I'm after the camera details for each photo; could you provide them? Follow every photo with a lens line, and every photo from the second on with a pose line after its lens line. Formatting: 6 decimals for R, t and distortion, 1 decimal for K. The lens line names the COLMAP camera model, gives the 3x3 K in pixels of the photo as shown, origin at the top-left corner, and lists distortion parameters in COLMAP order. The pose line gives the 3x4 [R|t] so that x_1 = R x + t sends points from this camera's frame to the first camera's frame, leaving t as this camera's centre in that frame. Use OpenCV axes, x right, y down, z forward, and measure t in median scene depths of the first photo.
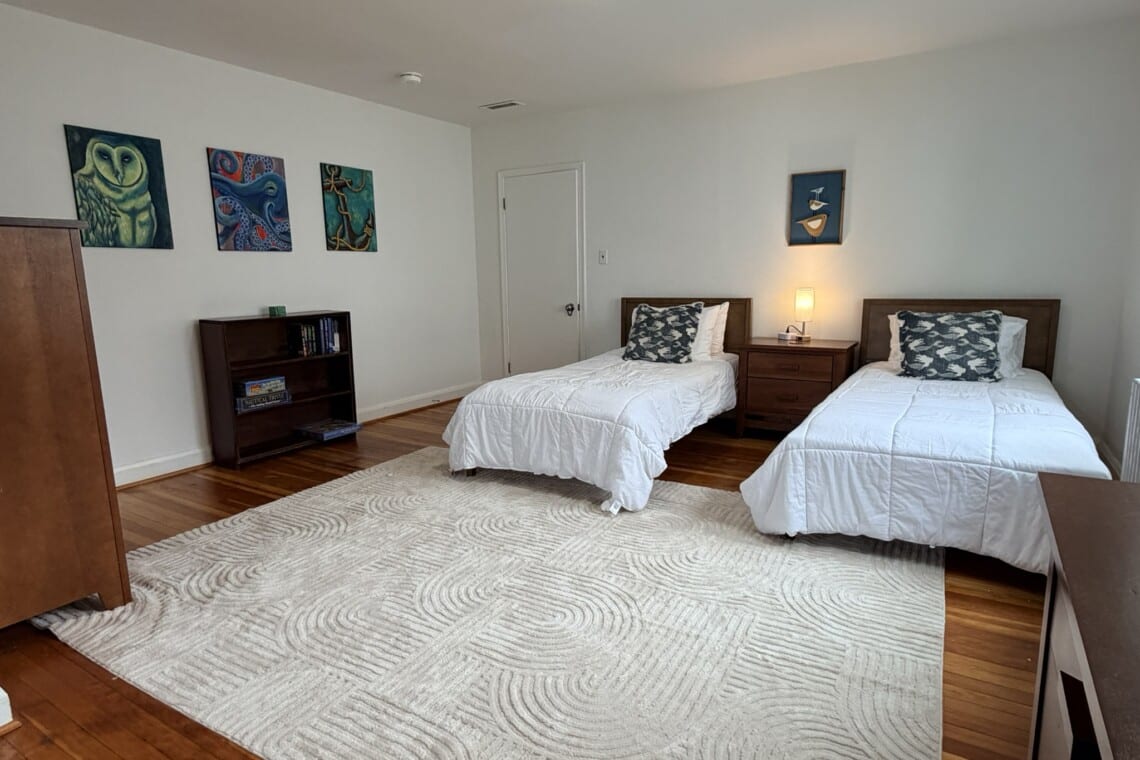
lens RADIAL K [[653.0, 0, 570.0], [0, 653.0, 380.0], [0, 0, 1]] dist [0.002288, 0.000323]
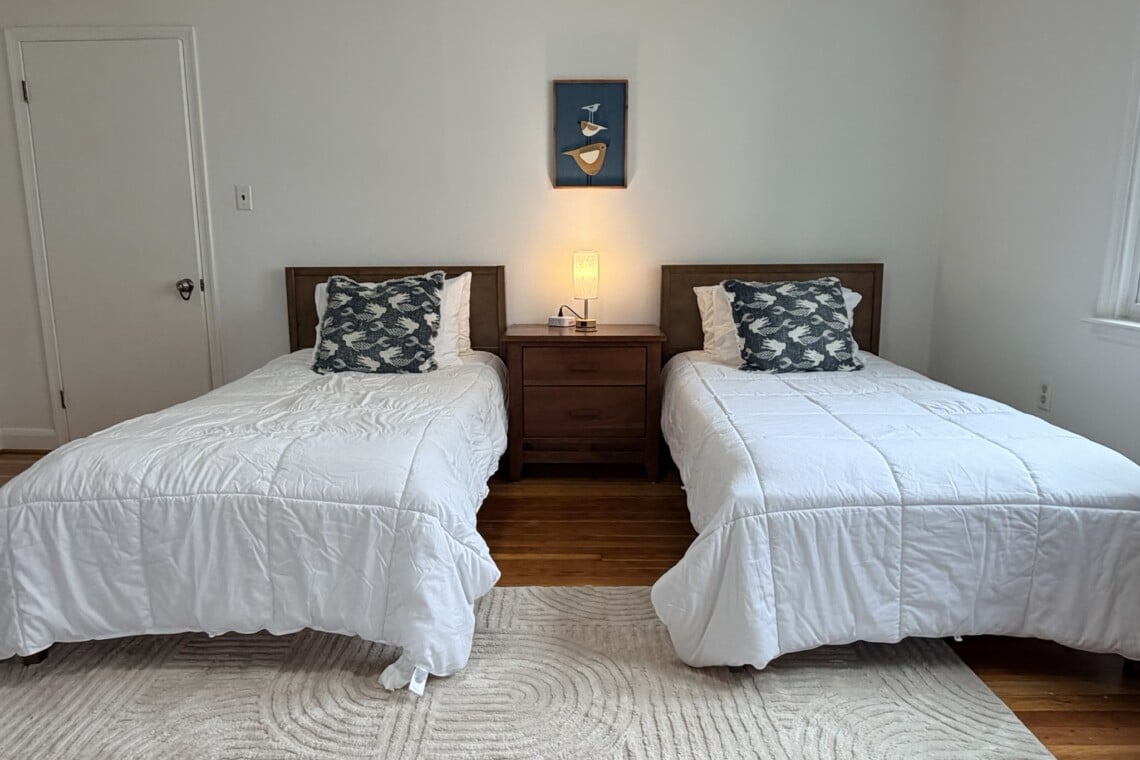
lens RADIAL K [[782.3, 0, 570.3], [0, 782.3, 386.7], [0, 0, 1]] dist [-0.000800, 0.000501]
pose [[0.858439, -0.079394, 0.506734, -0.107102], [0.074052, 0.996781, 0.030725, -0.032506], [-0.507543, 0.011149, 0.861555, 0.407513]]
